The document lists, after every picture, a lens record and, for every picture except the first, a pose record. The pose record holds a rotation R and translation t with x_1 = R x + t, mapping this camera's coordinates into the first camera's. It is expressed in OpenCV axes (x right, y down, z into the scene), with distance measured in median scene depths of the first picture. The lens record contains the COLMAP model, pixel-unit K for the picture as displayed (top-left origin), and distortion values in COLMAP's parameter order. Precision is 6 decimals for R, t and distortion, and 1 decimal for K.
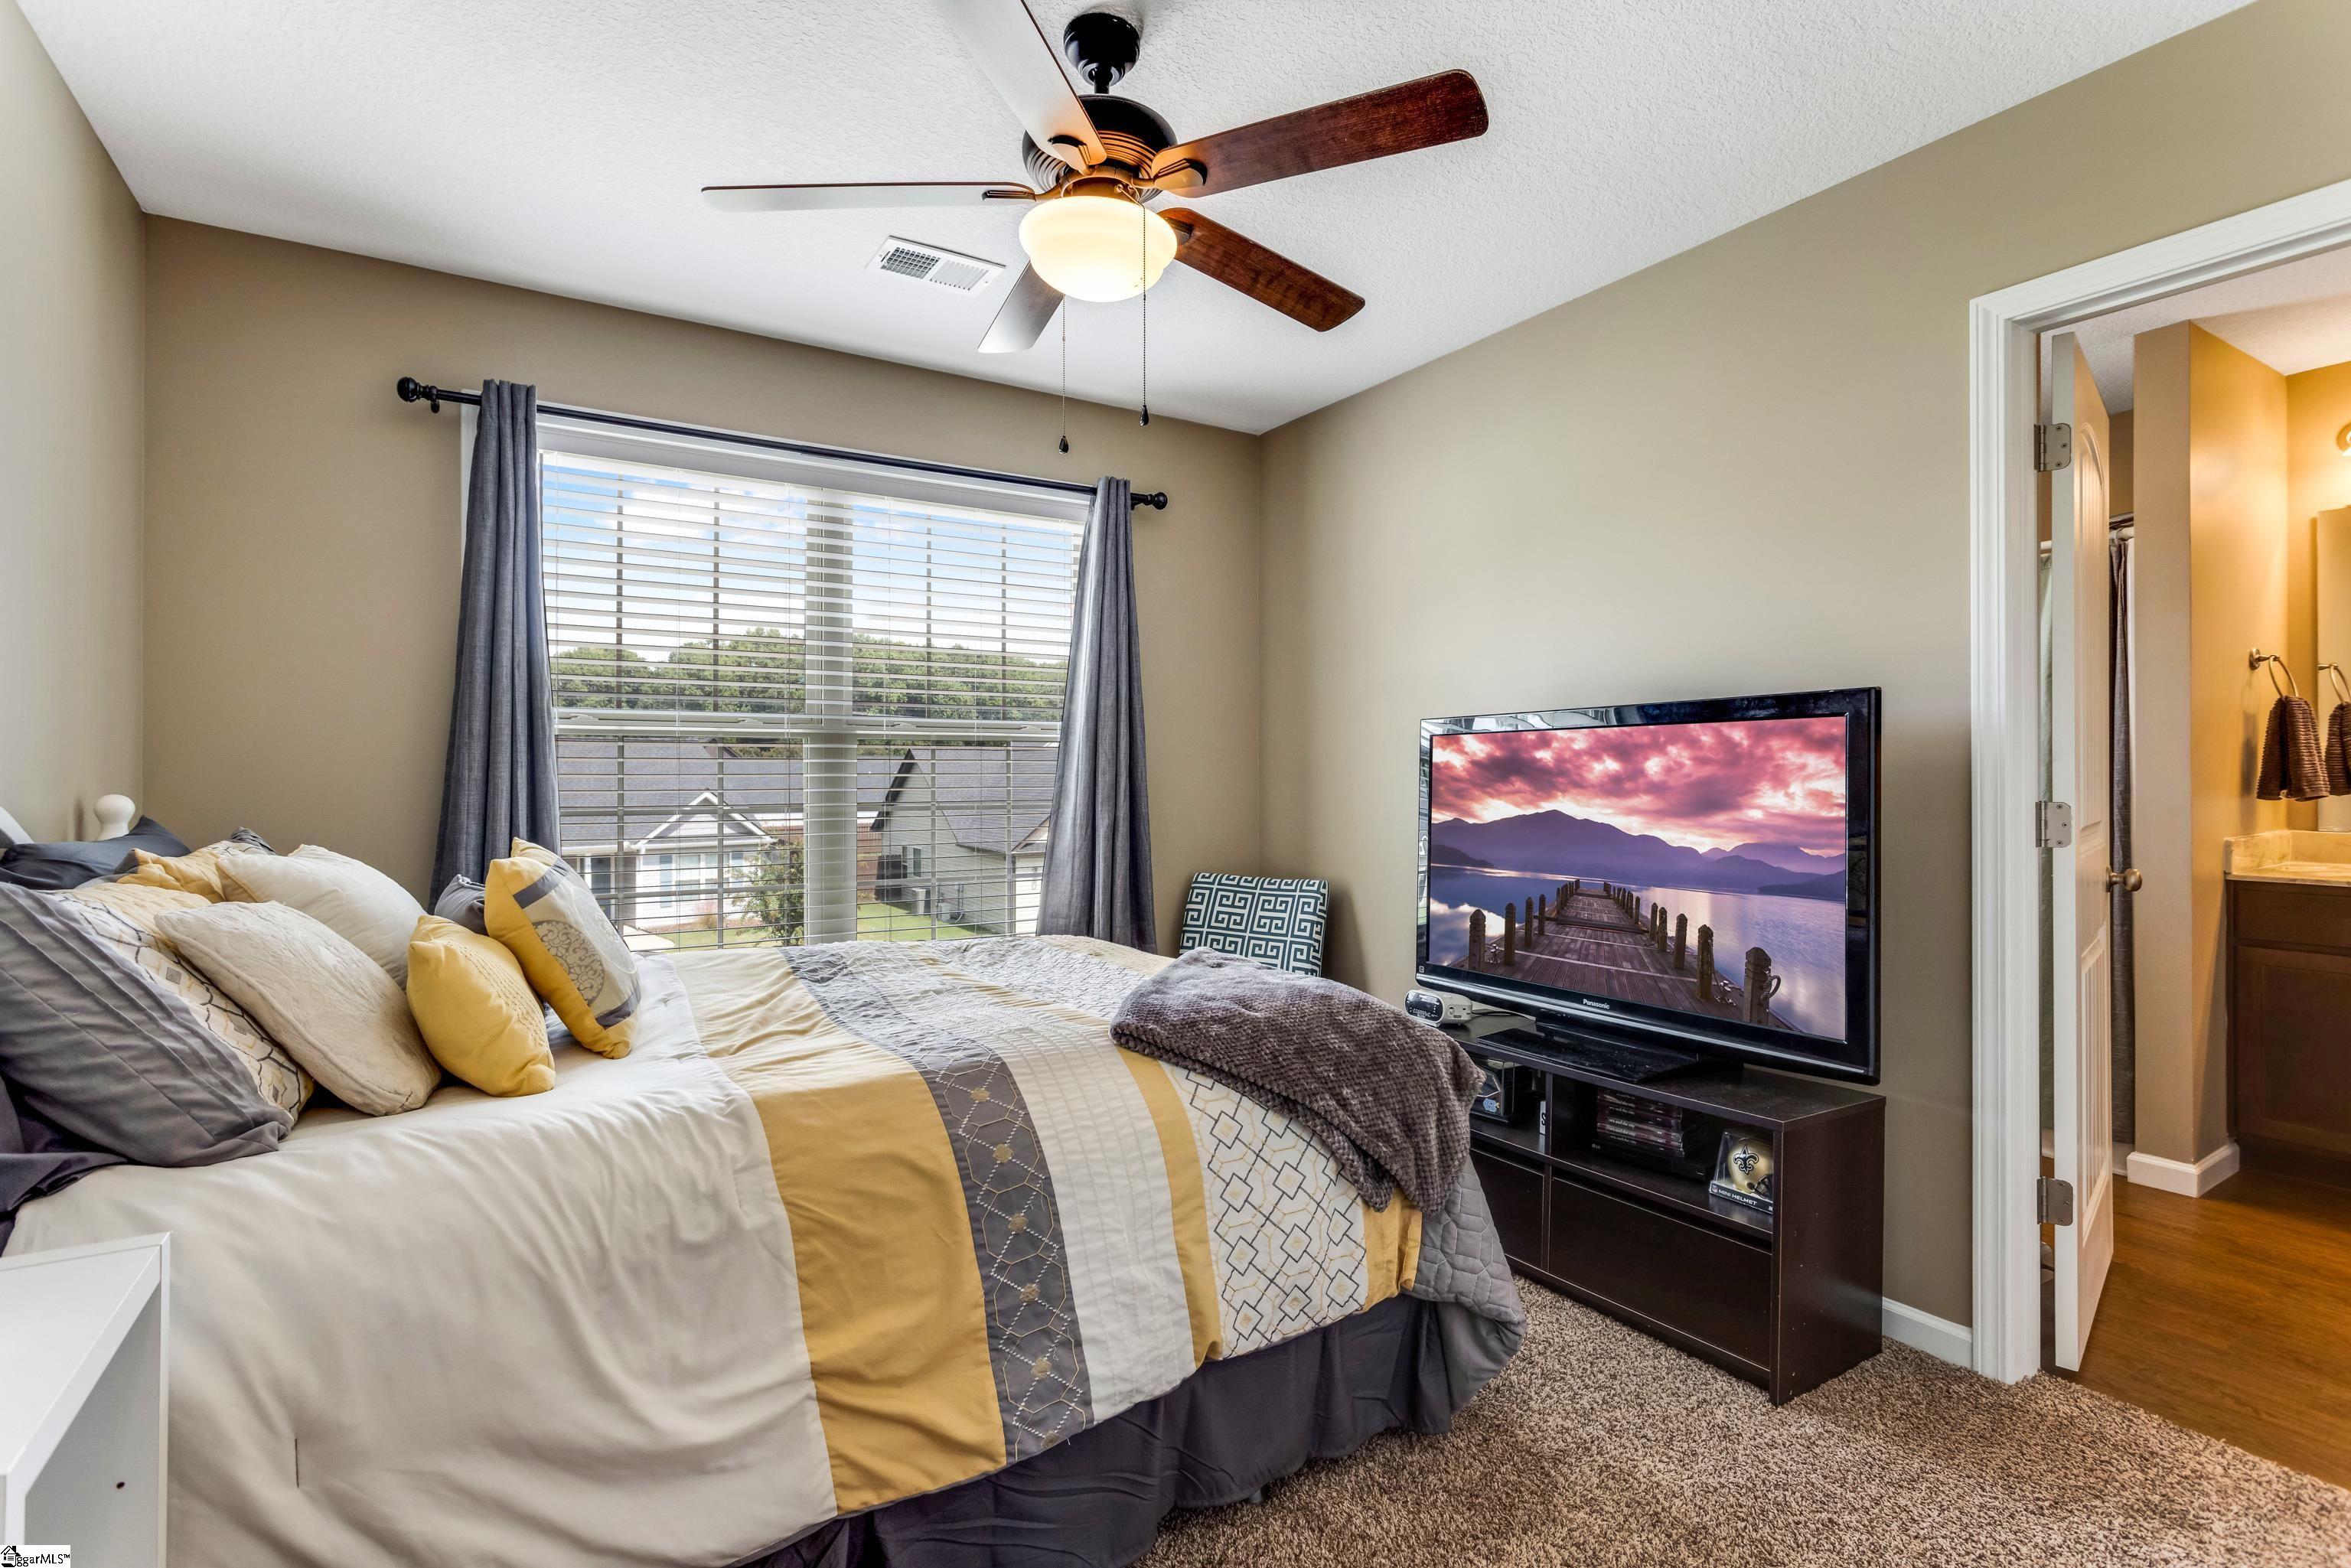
lens RADIAL K [[1186.4, 0, 1175.5], [0, 1186.4, 784.0], [0, 0, 1]] dist [0.000075, 0.000017]
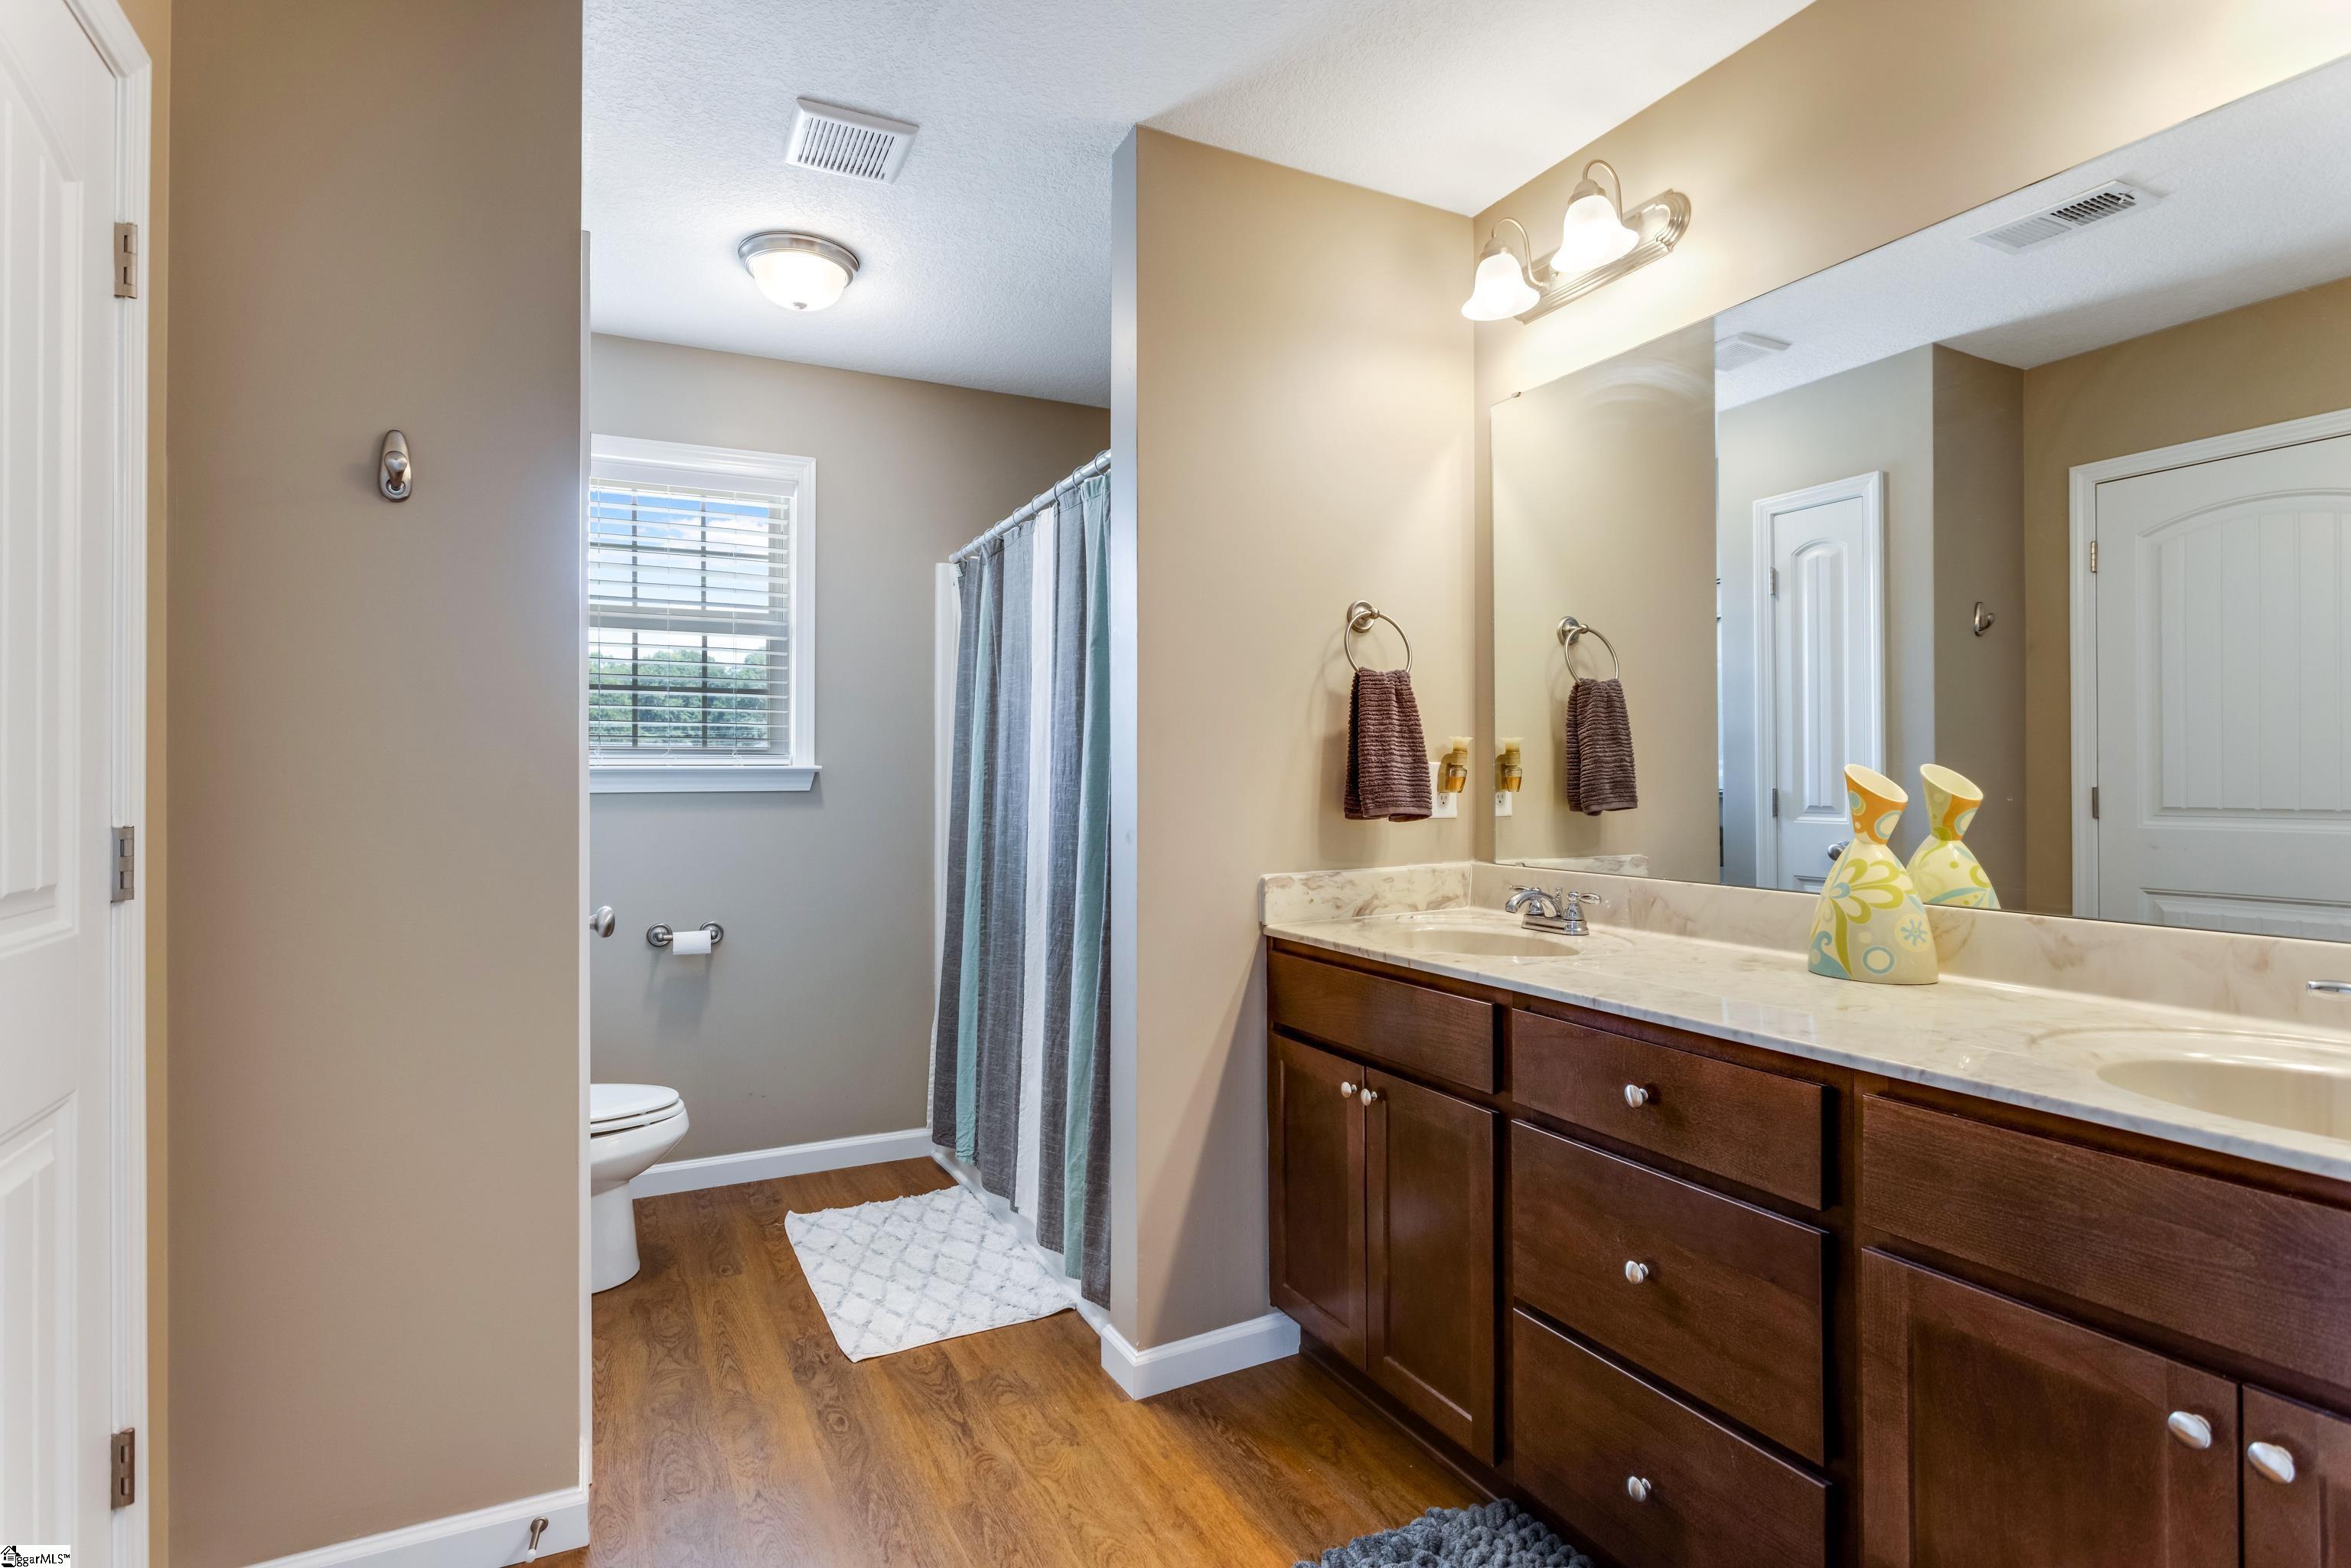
lens RADIAL K [[1186.4, 0, 1175.5], [0, 1186.4, 784.0], [0, 0, 1]] dist [0.000075, 0.000017]
pose [[0.994130, -0.001767, -0.108181, 0.911307], [0.002040, 0.999995, 0.002415, -0.009802], [0.108176, -0.002622, 0.994128, 0.303069]]
